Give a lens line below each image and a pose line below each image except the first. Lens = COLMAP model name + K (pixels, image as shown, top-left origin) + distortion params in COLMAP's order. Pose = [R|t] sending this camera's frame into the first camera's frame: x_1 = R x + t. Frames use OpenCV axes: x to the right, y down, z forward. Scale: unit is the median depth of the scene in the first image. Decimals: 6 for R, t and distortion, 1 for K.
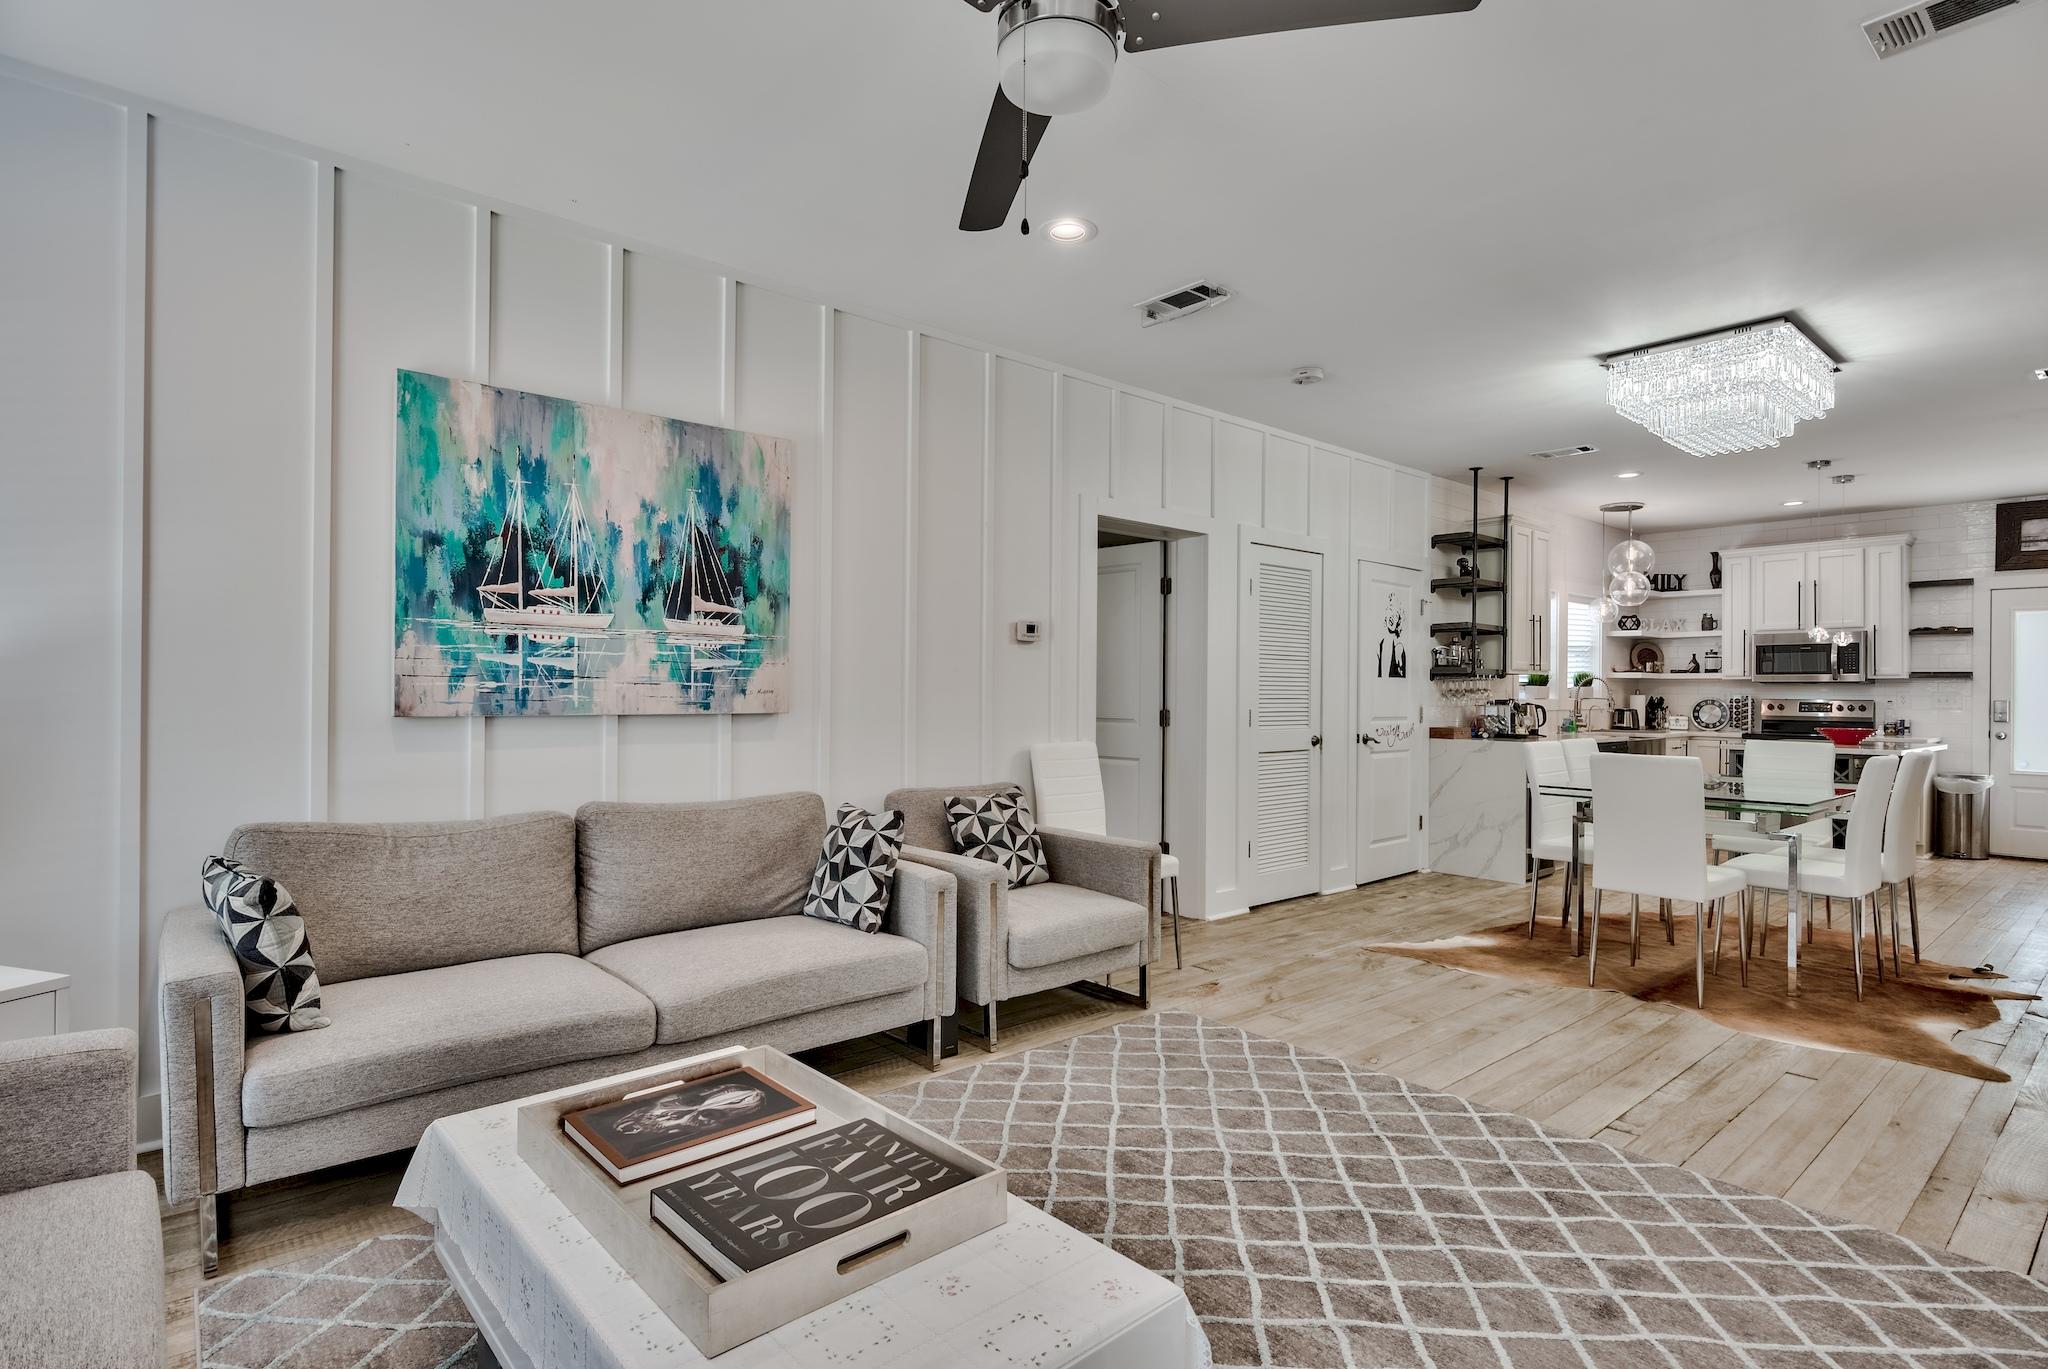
lens RADIAL K [[1022.7, 0, 1013.0], [0, 1022.7, 694.8], [0, 0, 1]] dist [-0.006146, -0.000958]
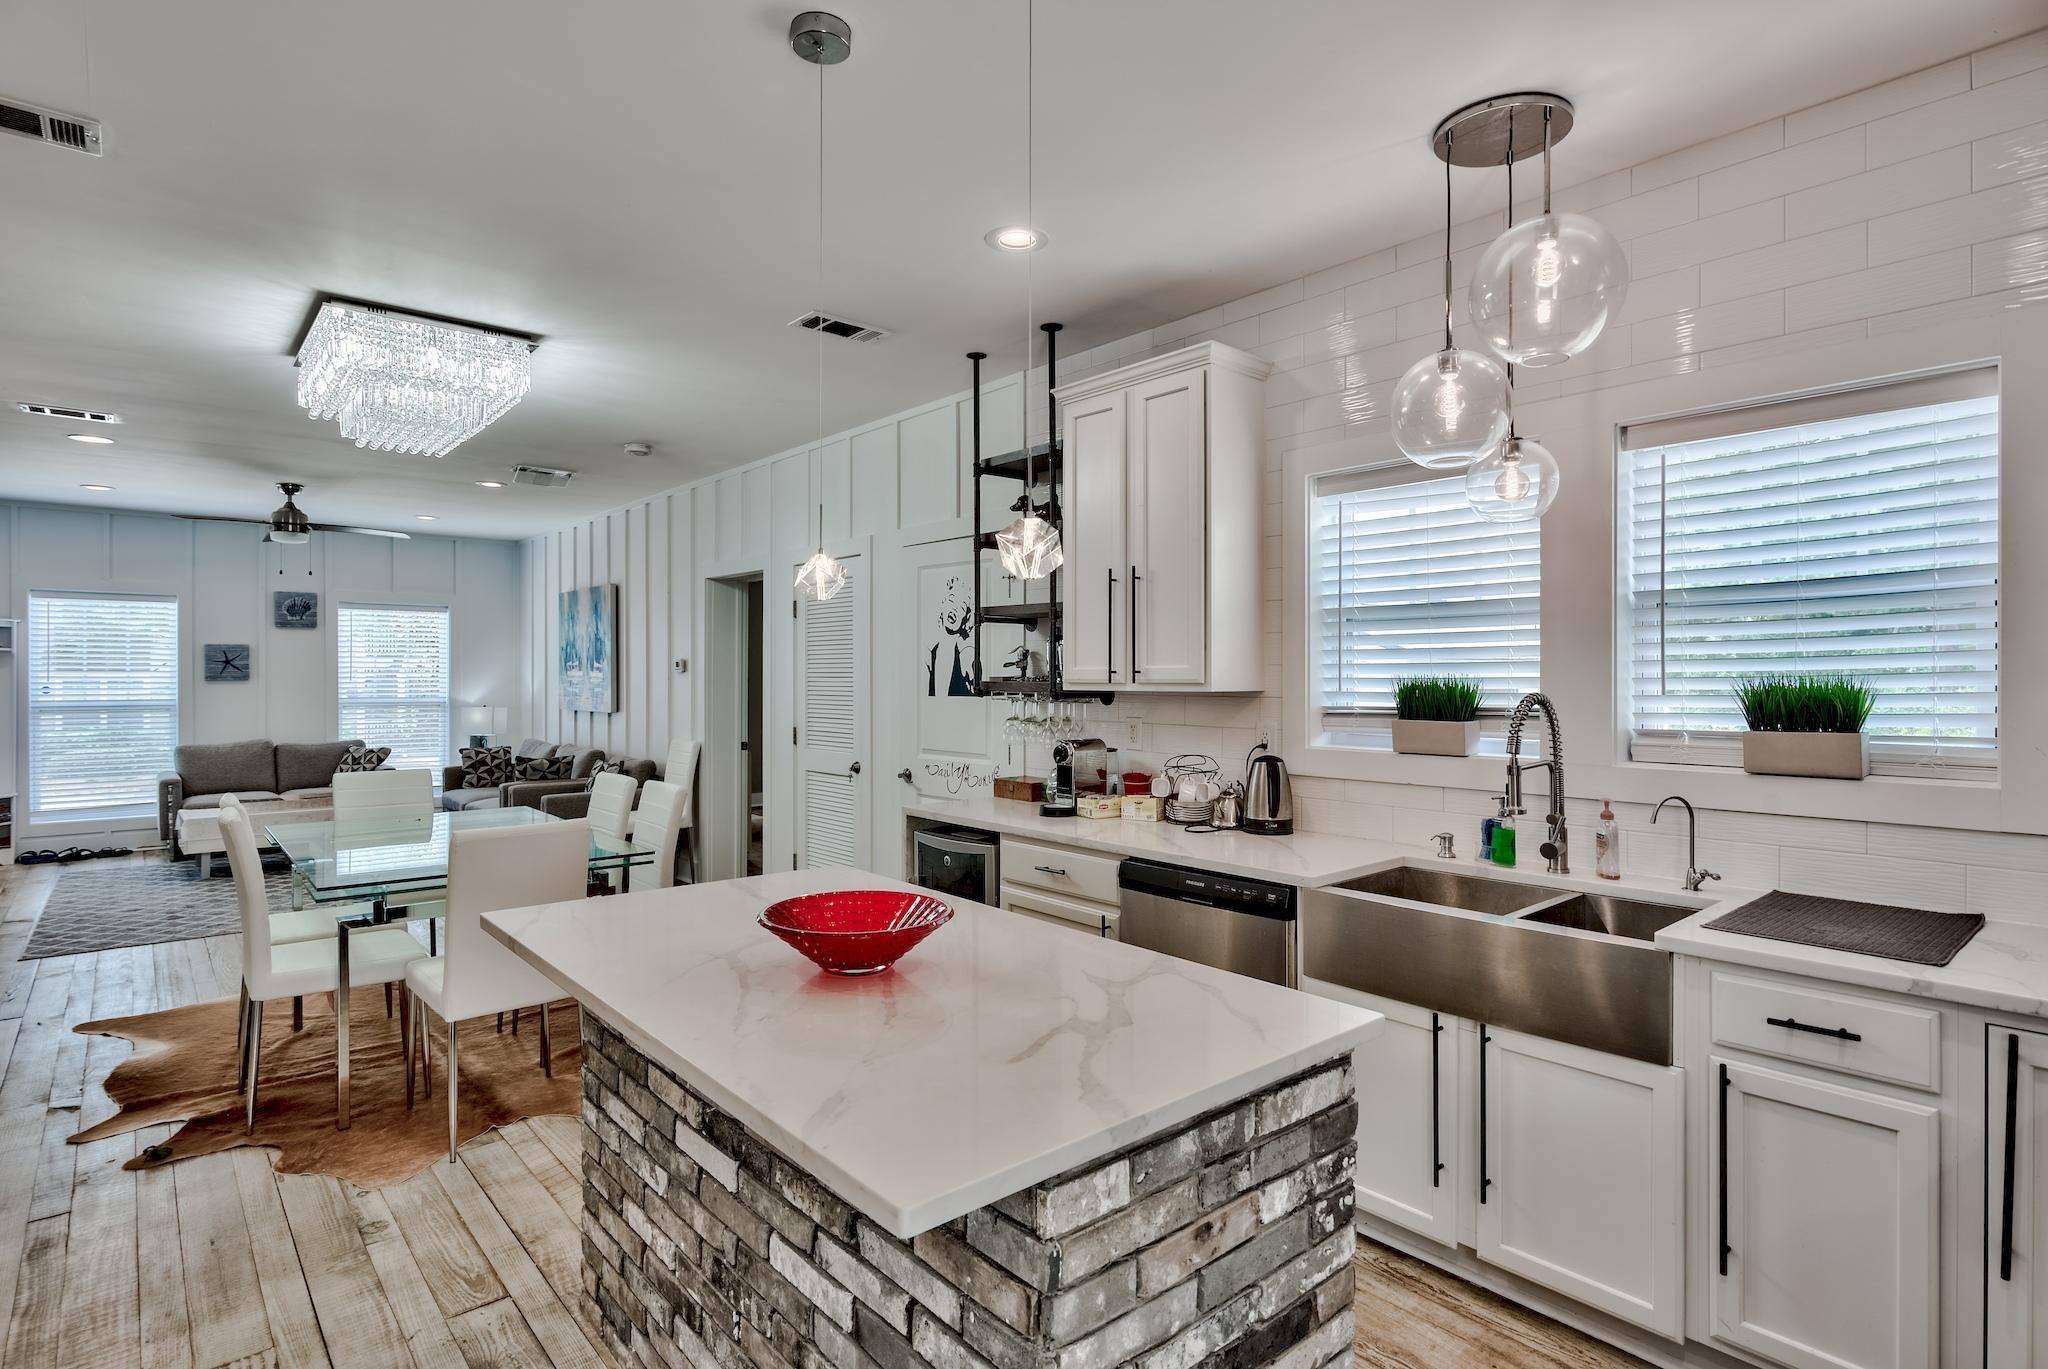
lens RADIAL K [[1022.7, 0, 1035.4], [0, 1022.7, 694.0], [0, 0, 1]] dist [-0.006146, -0.000958]
pose [[0.023519, 0.012402, -0.999646, 0.978752], [-0.000317, 0.999923, 0.012398, -0.023812], [0.999723, 0.000025, 0.023521, 0.935109]]
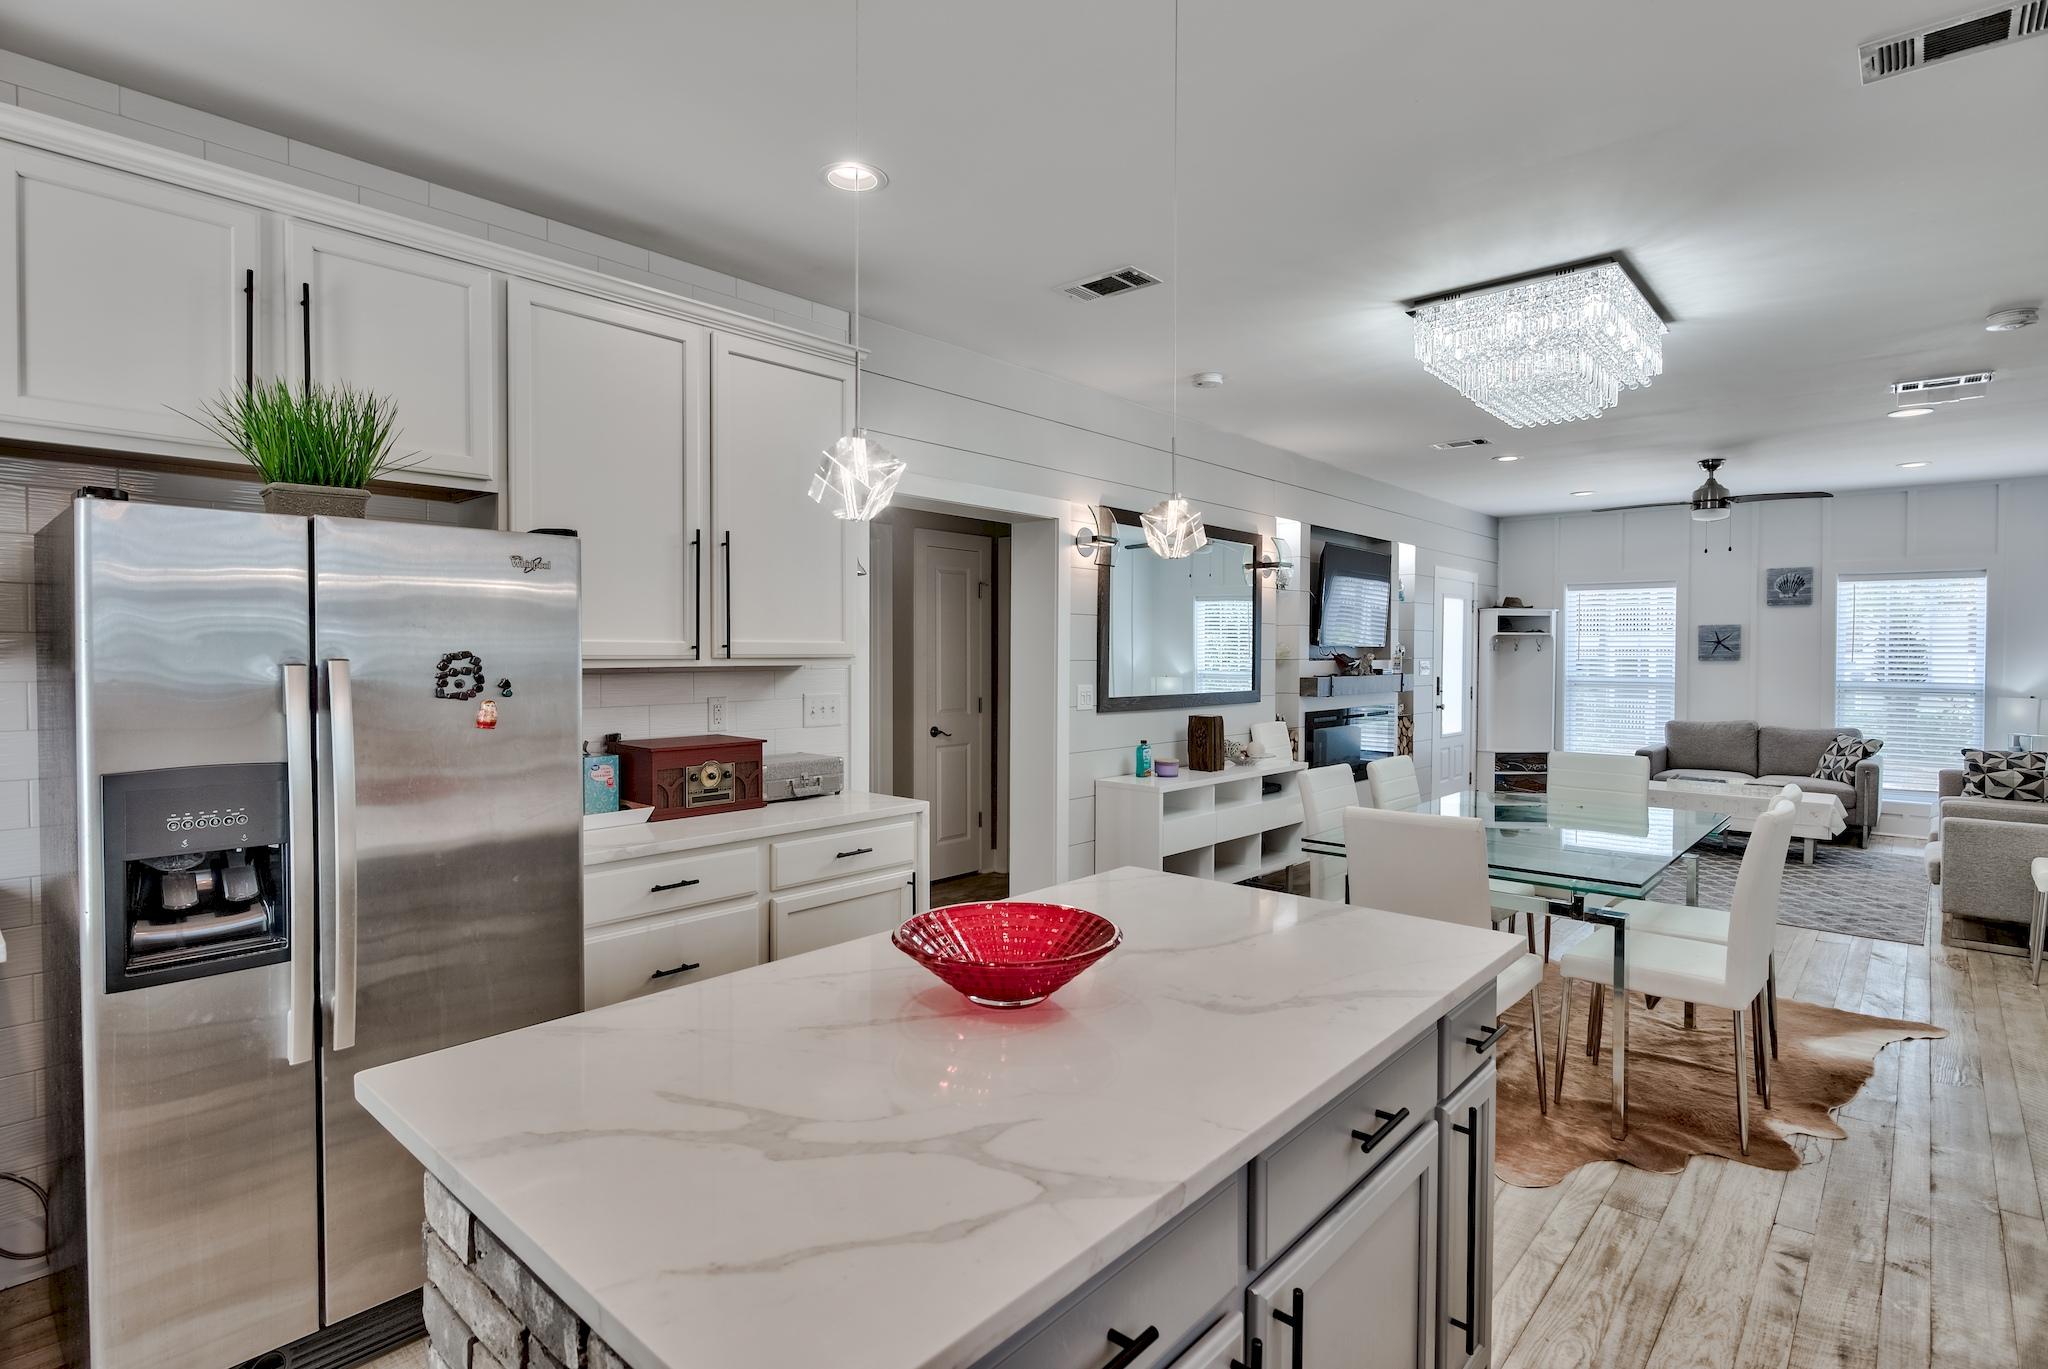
lens RADIAL K [[1022.7, 0, 1018.6], [0, 1022.7, 668.0], [0, 0, 1]] dist [-0.006146, -0.000958]
pose [[-0.990155, -0.007745, -0.139764, 0.765363], [-0.009779, 0.999856, 0.013873, -0.024172], [0.139637, 0.015103, -0.990088, 1.097710]]
